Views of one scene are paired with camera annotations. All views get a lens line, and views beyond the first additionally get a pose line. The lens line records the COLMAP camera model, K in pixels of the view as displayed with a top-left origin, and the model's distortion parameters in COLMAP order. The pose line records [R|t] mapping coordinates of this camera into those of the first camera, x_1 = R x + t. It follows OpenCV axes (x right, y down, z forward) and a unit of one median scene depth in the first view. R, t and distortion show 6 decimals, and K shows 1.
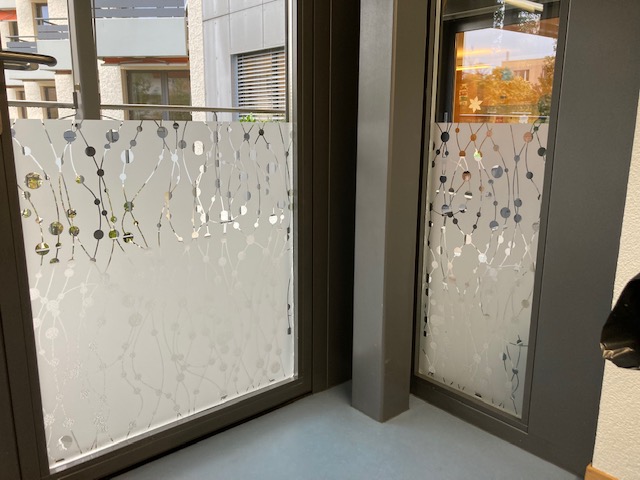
lens RADIAL K [[522.9, 0, 320.0], [0, 522.9, 240.0], [0, 0, 1]] dist [0.003450, -0.004148]
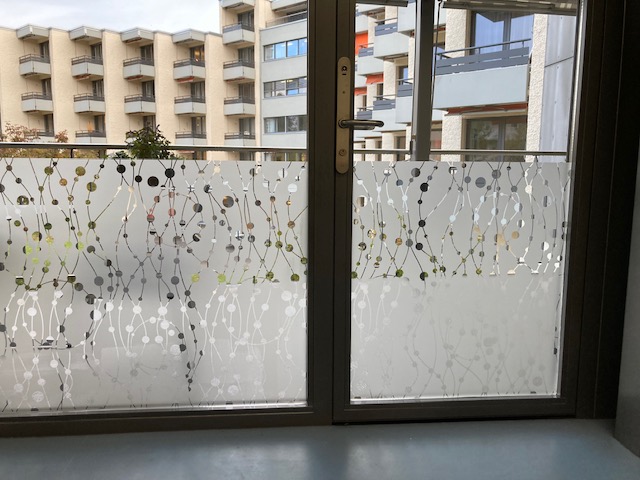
lens RADIAL K [[522.9, 0, 320.0], [0, 522.9, 240.0], [0, 0, 1]] dist [0.003450, -0.004148]
pose [[0.816030, 0.075106, -0.573109, 0.144896], [-0.122040, 0.991557, -0.043825, 0.050441], [0.564979, 0.105705, 0.818306, -0.189813]]
